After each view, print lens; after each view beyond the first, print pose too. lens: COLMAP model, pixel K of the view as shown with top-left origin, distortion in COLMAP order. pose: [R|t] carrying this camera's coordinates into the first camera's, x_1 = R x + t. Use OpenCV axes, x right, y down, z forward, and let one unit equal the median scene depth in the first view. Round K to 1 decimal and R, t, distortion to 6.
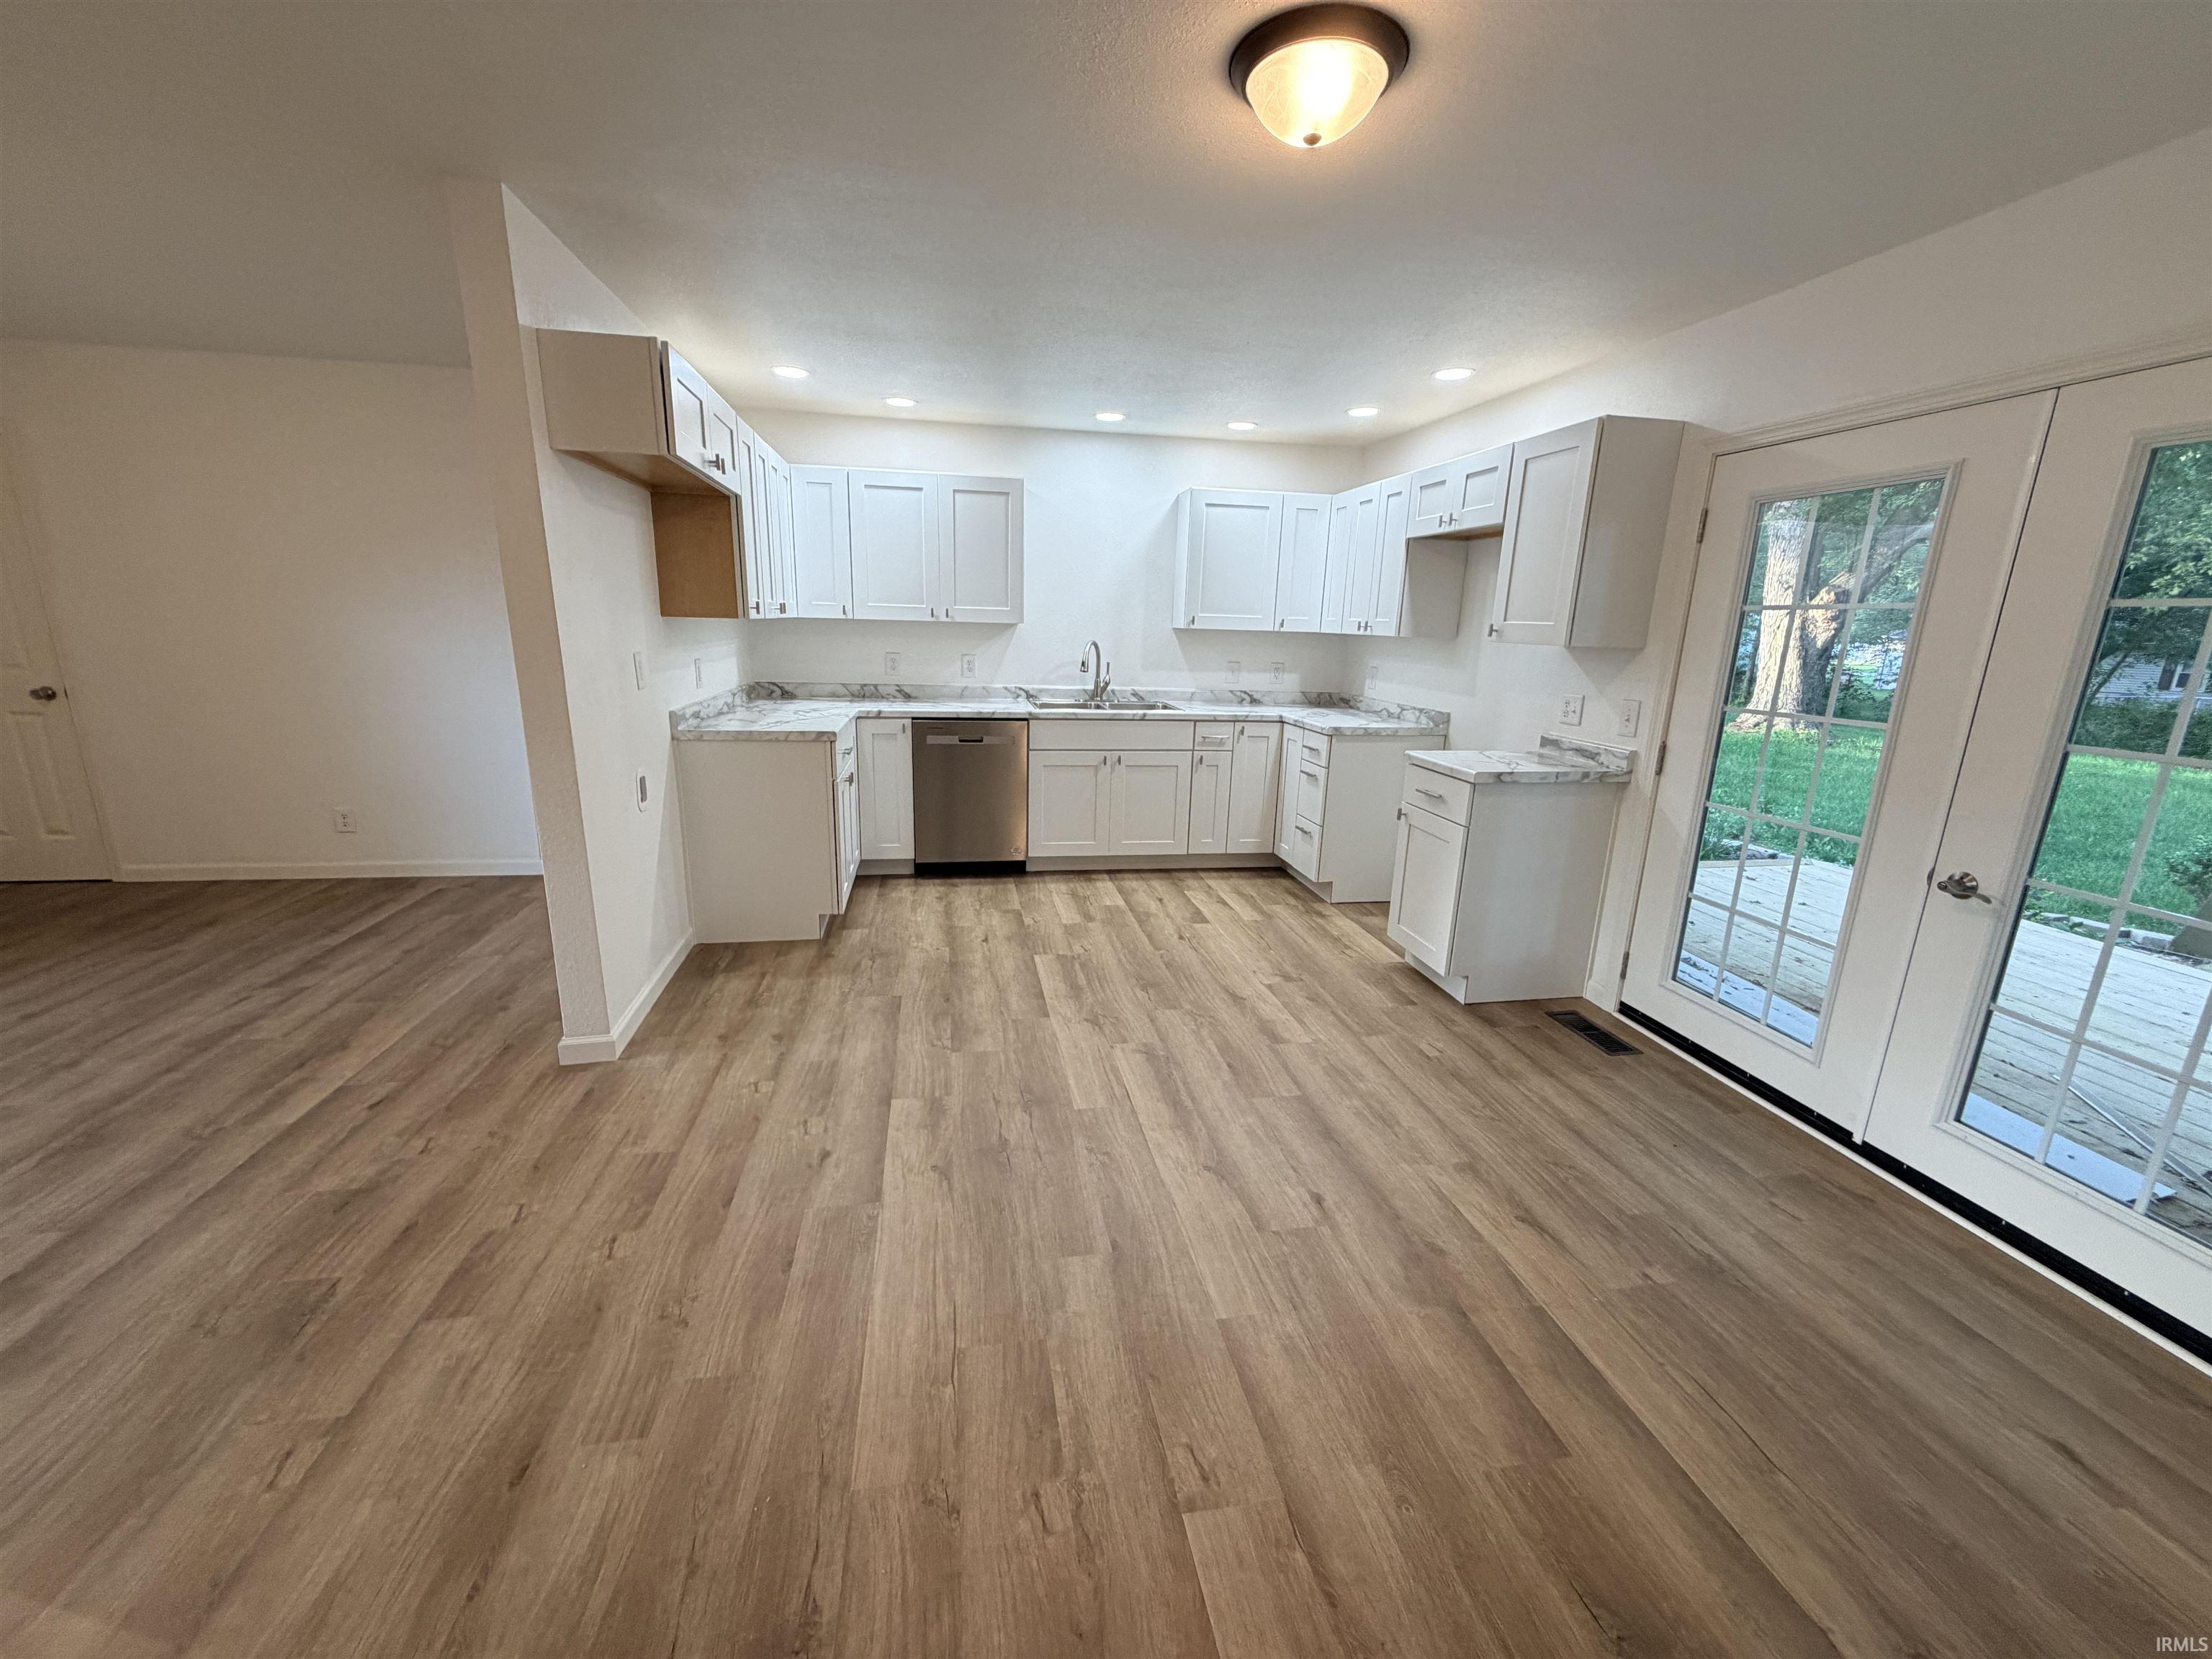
lens RADIAL K [[882.4, 0, 1097.7], [0, 882.4, 829.2], [0, 0, 1]] dist [0.001289, 0.000138]
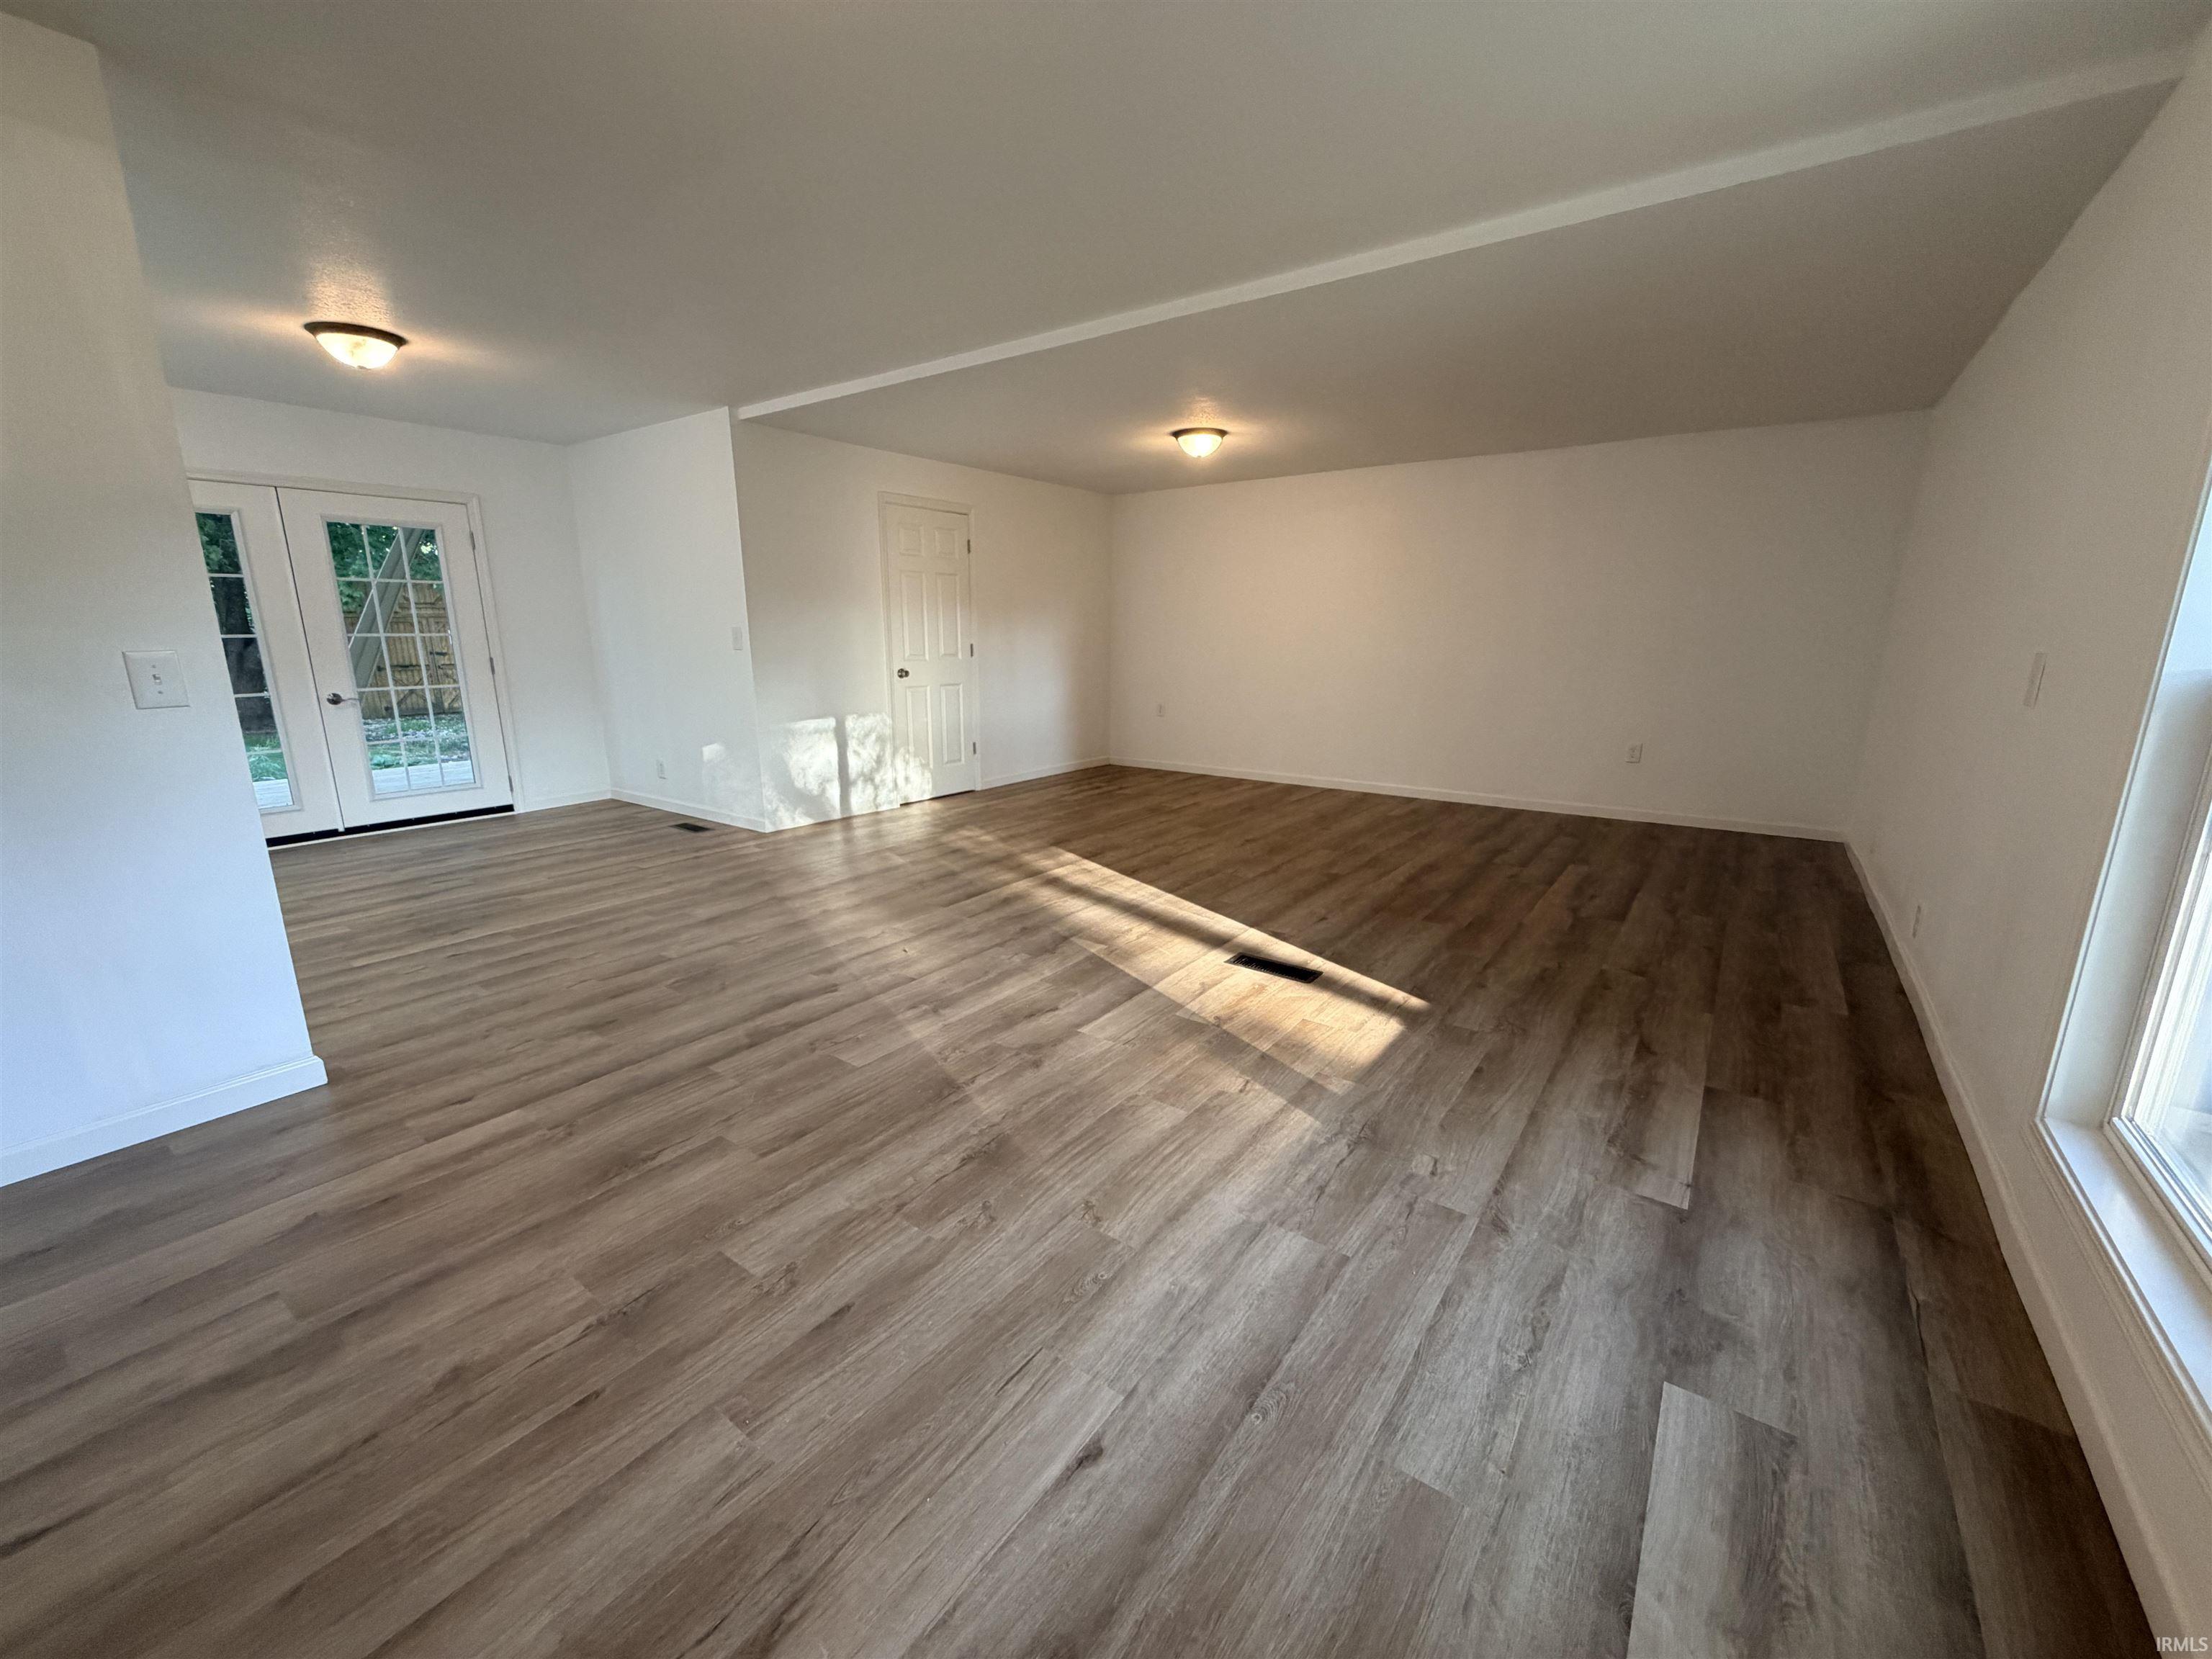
lens RADIAL K [[882.4, 0, 1100.7], [0, 882.4, 829.1], [0, 0, 1]] dist [0.001289, 0.000138]
pose [[-0.691973, -0.190650, 0.696295, -1.056584], [0.148459, 0.906306, 0.395689, -0.123664], [-0.706494, 0.377177, -0.598835, 0.546738]]
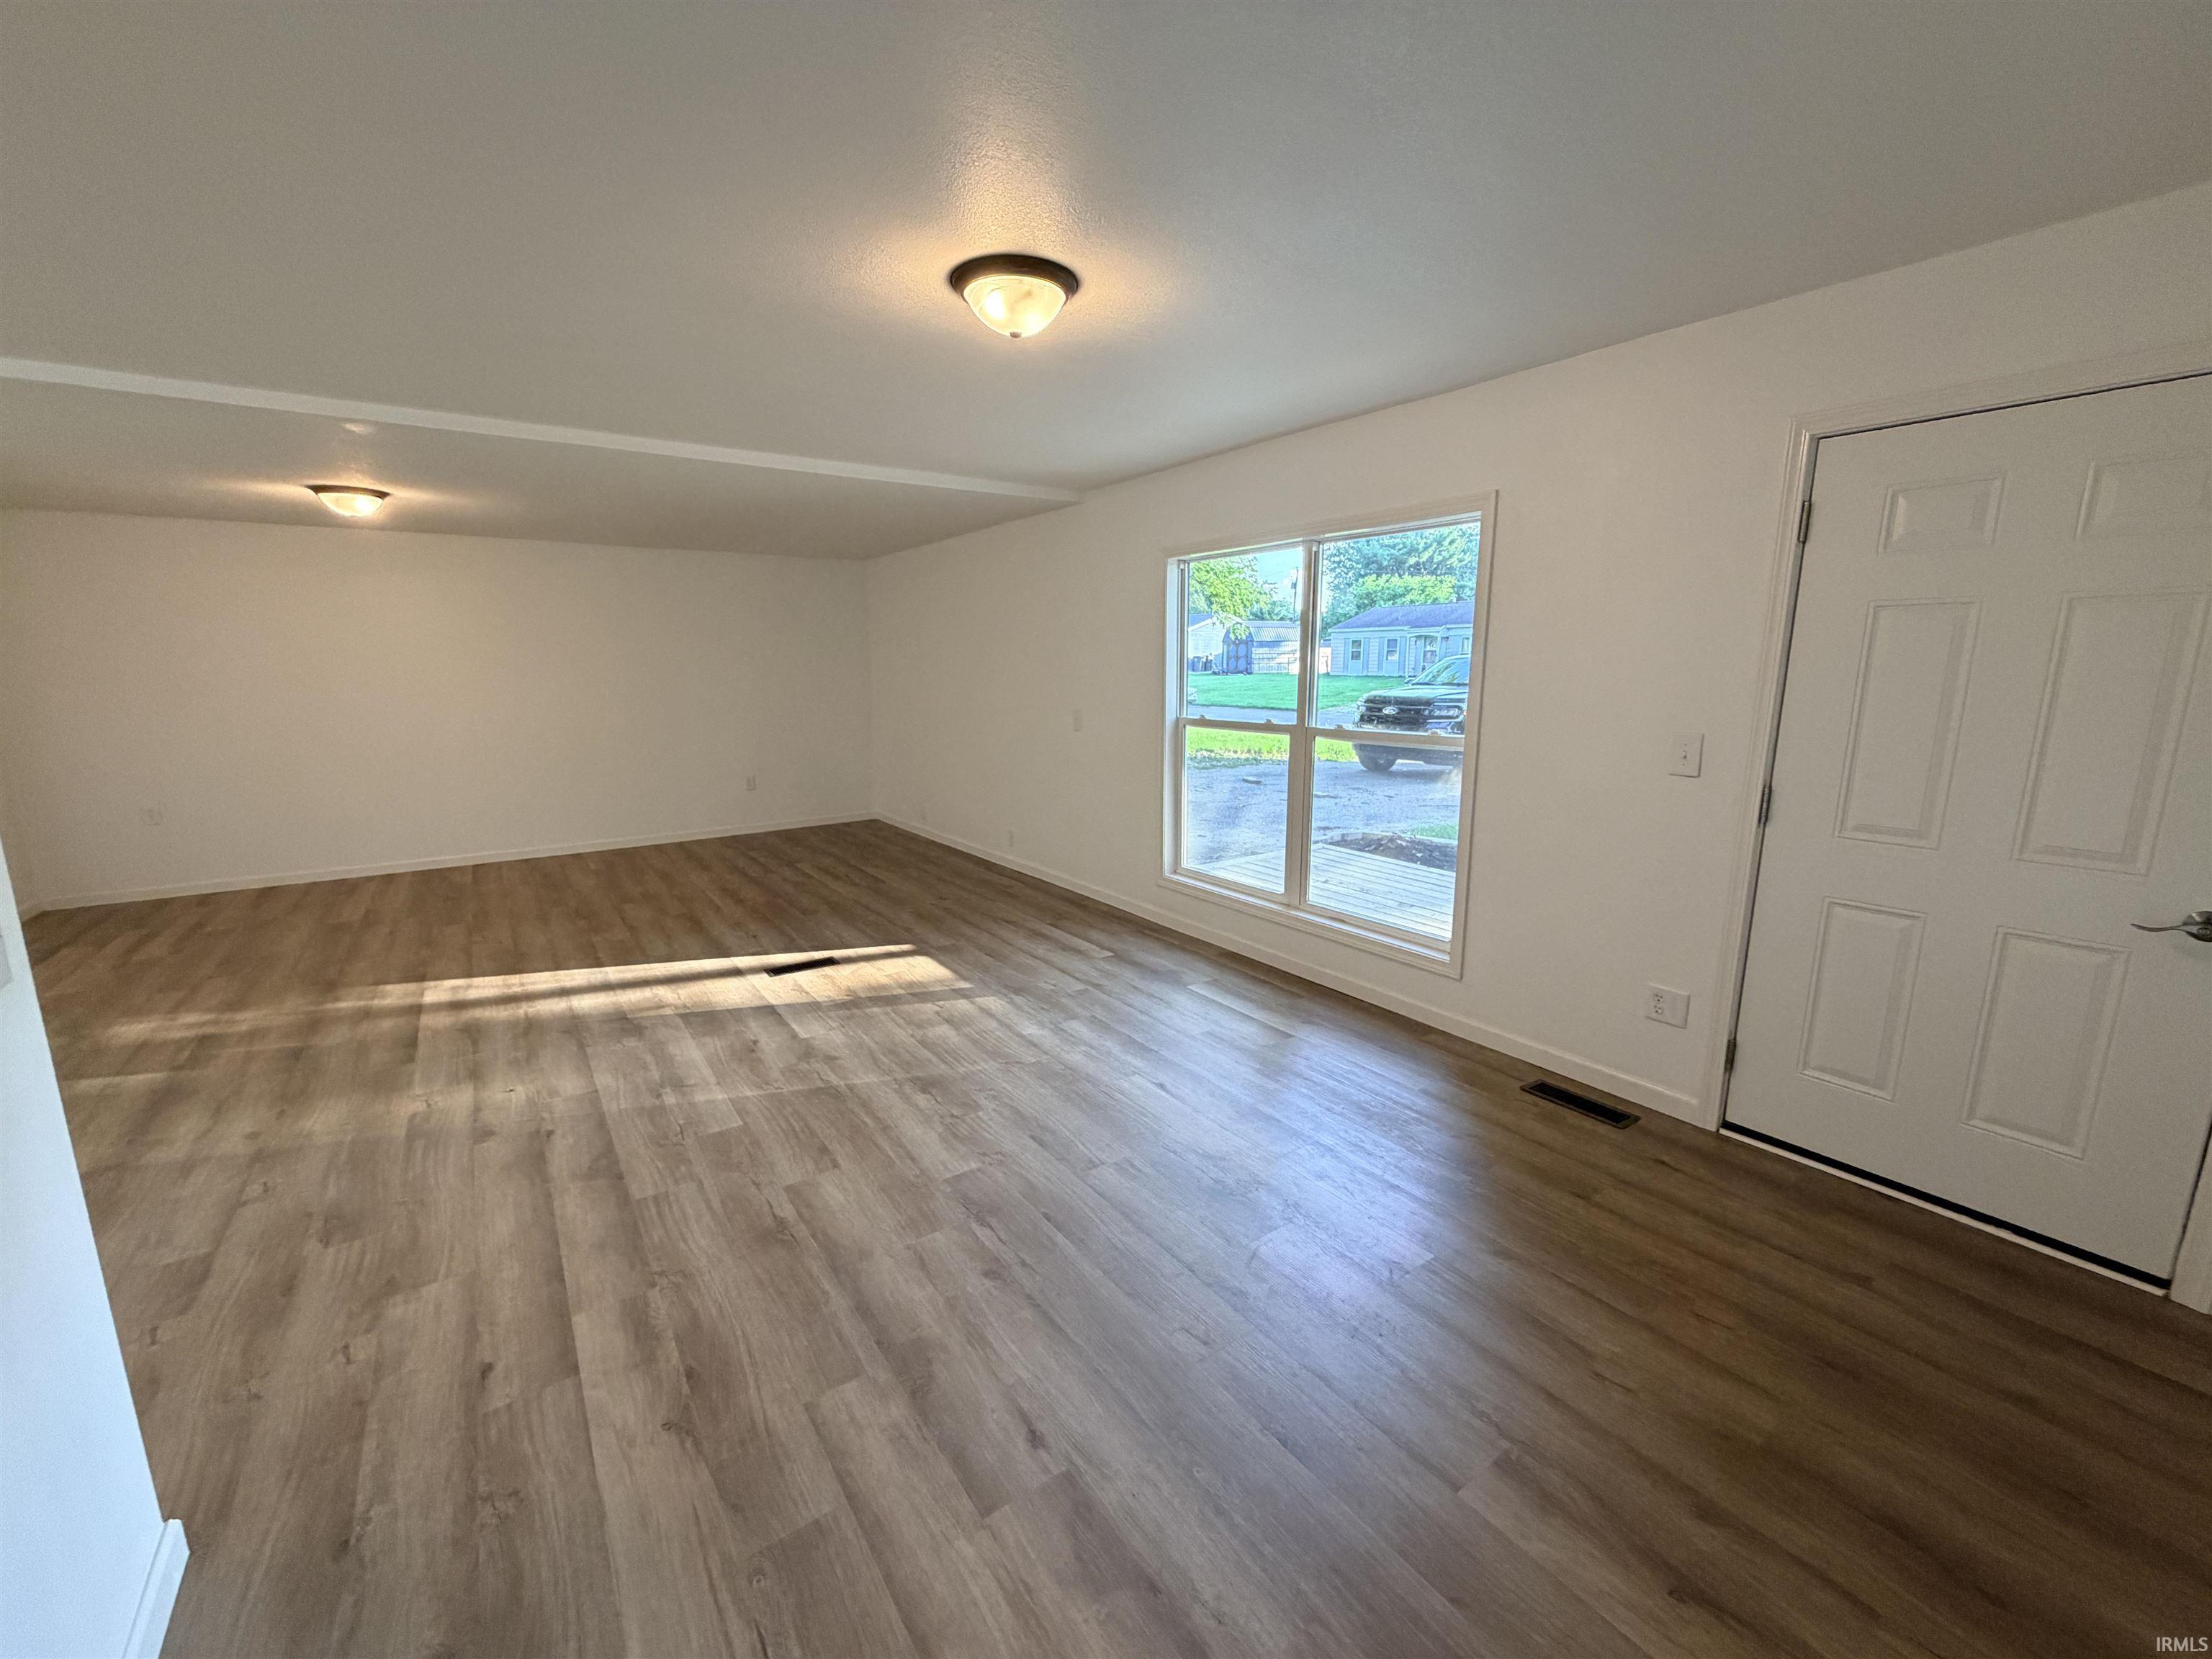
lens RADIAL K [[882.4, 0, 1107.5], [0, 882.4, 831.1], [0, 0, 1]] dist [0.001289, 0.000138]
pose [[-0.902388, 0.056634, -0.427187, -0.559225], [-0.121290, 0.917868, 0.377898, -0.249280], [0.413503, 0.392824, -0.821404, 0.923247]]
